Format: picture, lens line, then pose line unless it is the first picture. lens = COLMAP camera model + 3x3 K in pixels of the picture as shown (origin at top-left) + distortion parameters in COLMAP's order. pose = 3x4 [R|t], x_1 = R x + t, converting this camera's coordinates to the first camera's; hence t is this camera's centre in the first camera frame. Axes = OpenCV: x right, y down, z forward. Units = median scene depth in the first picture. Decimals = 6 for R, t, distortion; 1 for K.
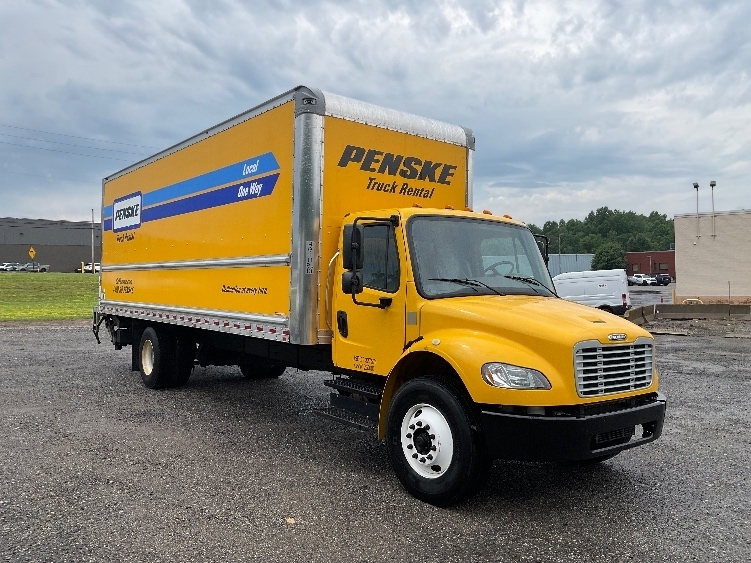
lens RADIAL K [[651.4, 0, 377.6], [0, 651.4, 263.5], [0, 0, 1]] dist [0.055573, -0.000638]
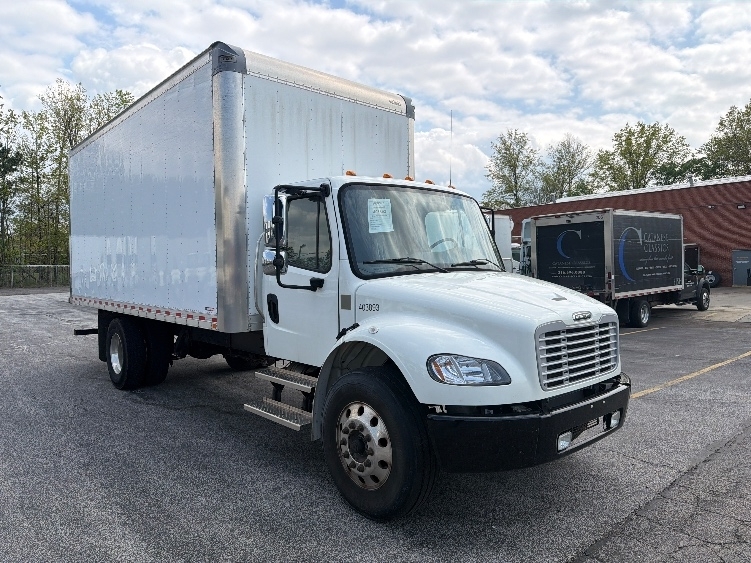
lens RADIAL K [[547.7, 0, 373.7], [0, 547.7, 292.8], [0, 0, 1]] dist [-0.003683, -0.000851]
pose [[0.997396, -0.030970, 0.065127, 0.042129], [0.025562, 0.996280, 0.082293, 0.013725], [-0.067433, -0.080414, 0.994478, 0.276047]]
